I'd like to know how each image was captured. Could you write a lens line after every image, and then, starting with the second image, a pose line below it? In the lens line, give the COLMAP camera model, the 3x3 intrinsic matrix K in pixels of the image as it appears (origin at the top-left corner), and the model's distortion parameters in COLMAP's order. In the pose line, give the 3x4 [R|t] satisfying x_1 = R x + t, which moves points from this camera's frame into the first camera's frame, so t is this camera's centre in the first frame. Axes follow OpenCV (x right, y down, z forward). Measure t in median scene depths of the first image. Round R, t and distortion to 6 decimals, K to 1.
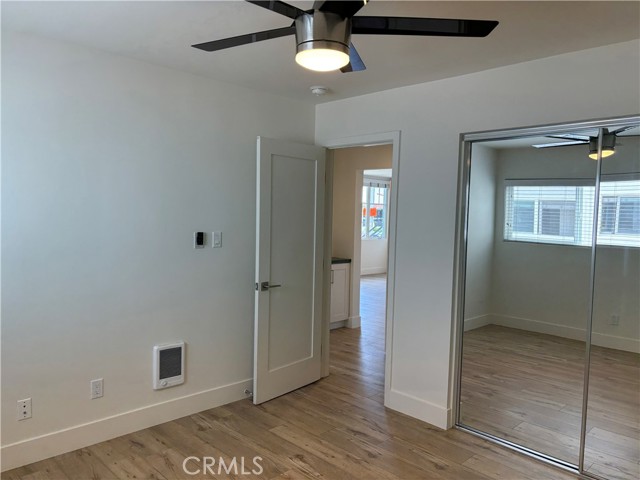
lens RADIAL K [[486.0, 0, 319.7], [0, 486.0, 240.3], [0, 0, 1]] dist [0.097343, -0.003199]
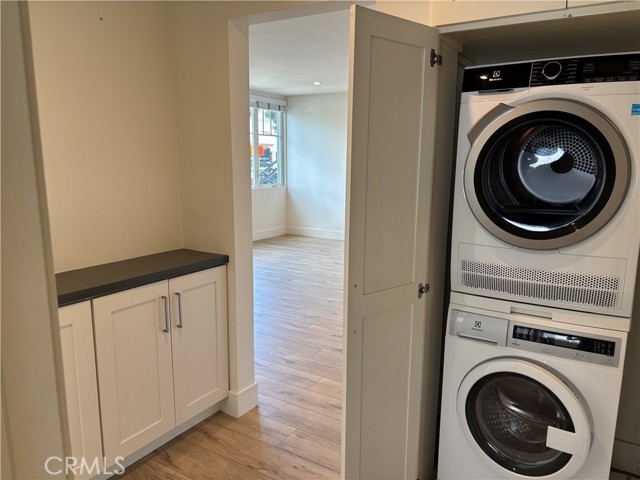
lens RADIAL K [[486.0, 0, 318.3], [0, 486.0, 240.7], [0, 0, 1]] dist [0.097343, -0.003199]
pose [[0.974930, -0.052609, 0.216202, 0.049729], [0.023976, 0.990828, 0.132985, -0.025008], [-0.221216, -0.124467, 0.967249, 0.587525]]
